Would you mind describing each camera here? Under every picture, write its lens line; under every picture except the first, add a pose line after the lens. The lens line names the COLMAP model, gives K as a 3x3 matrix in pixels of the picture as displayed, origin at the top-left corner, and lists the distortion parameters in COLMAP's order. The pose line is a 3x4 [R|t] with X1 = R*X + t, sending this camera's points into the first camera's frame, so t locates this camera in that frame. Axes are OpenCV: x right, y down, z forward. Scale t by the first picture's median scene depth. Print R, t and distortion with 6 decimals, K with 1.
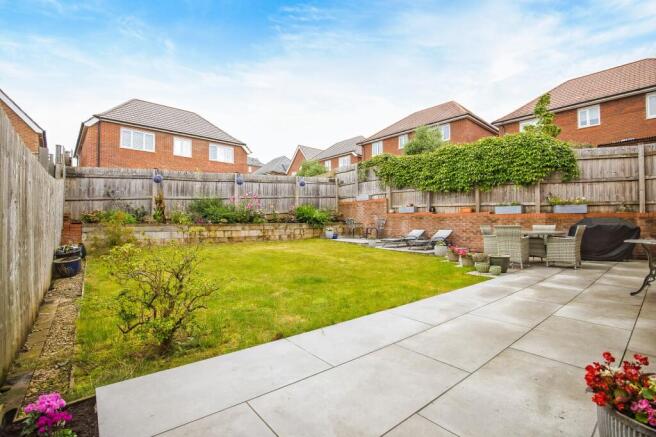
lens RADIAL K [[302.8, 0, 332.8], [0, 302.8, 222.8], [0, 0, 1]] dist [-0.048621, 0.000277]
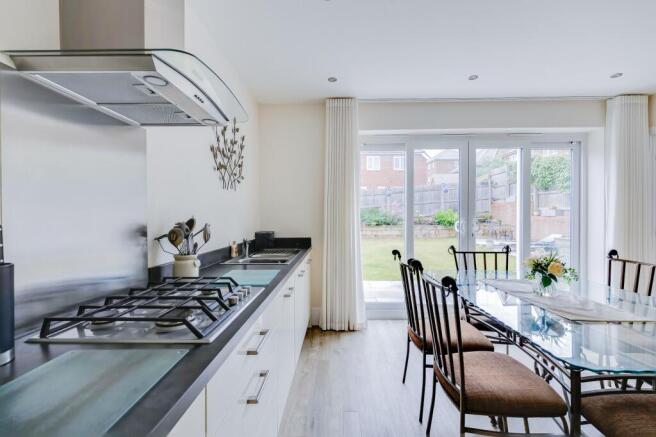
lens RADIAL K [[293.0, 0, 328.5], [0, 293.0, 219.7], [0, 0, 1]] dist [0.002544, 0.000290]
pose [[0.743911, 0.003544, -0.668269, 0.365259], [0.007387, 0.999881, 0.013526, -0.040938], [0.668238, -0.014999, 0.743796, -0.166034]]
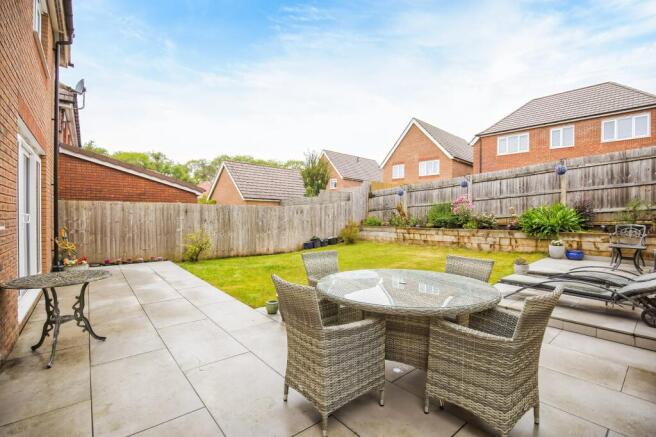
lens RADIAL K [[299.8, 0, 335.6], [0, 299.8, 218.7], [0, 0, 1]] dist [0.000047, -0.000046]
pose [[0.000493, 0.006096, -0.999981, 0.631768], [-0.004958, 0.999969, 0.006094, -0.030393], [0.999988, 0.004955, 0.000523, 0.580920]]
